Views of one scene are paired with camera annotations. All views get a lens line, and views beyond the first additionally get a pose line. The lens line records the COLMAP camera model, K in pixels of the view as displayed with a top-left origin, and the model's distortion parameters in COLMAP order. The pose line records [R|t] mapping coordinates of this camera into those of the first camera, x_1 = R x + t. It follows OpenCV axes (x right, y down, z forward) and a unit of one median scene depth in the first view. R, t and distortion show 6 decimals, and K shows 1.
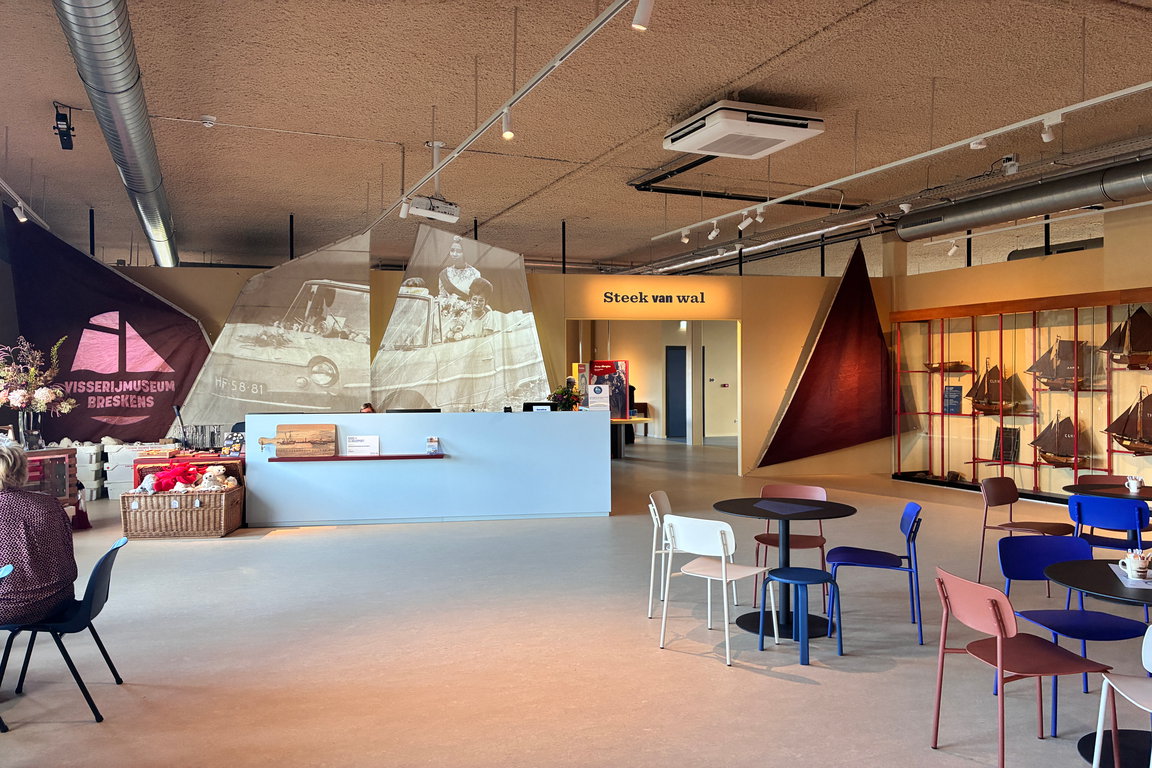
lens RADIAL K [[877.9, 0, 576.0], [0, 877.9, 384.0], [0, 0, 1]] dist [0.004757, -0.001006]
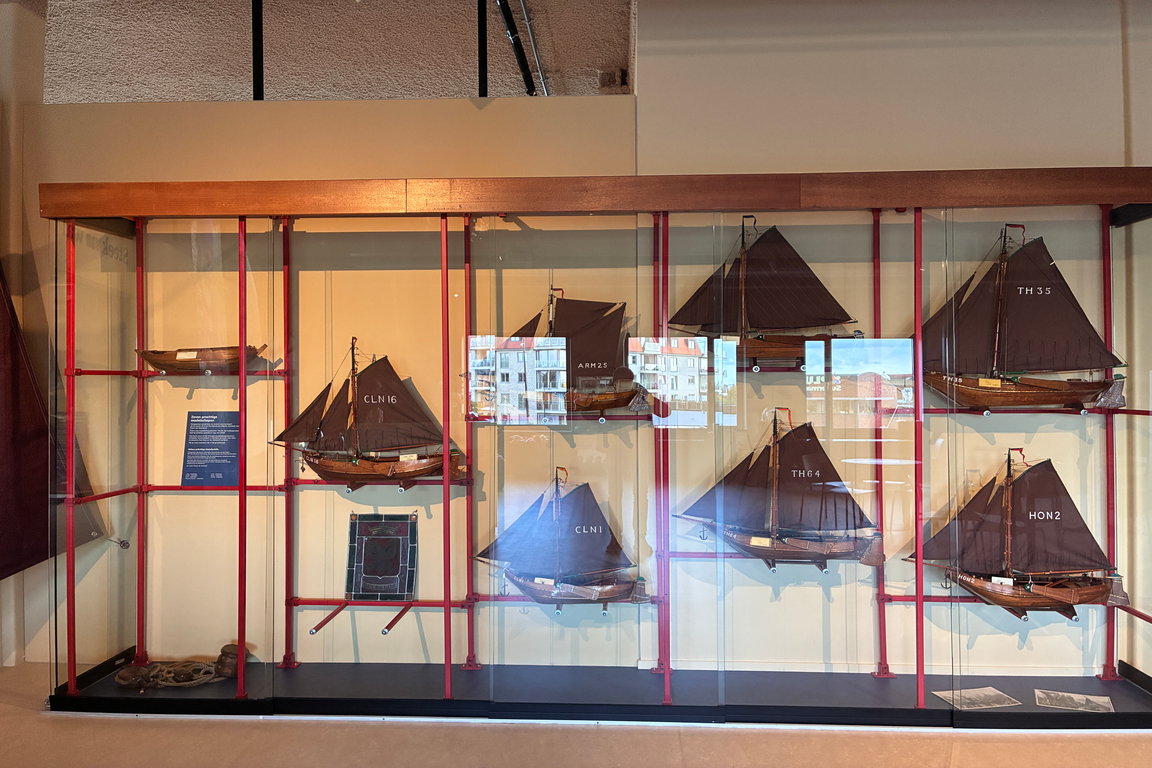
lens RADIAL K [[877.9, 0, 576.0], [0, 877.9, 384.0], [0, 0, 1]] dist [0.004757, -0.001006]
pose [[0.443172, -0.013031, 0.896342, 0.164141], [0.010605, 0.999901, 0.009293, -0.011921], [-0.896374, 0.005387, 0.443266, 0.709457]]
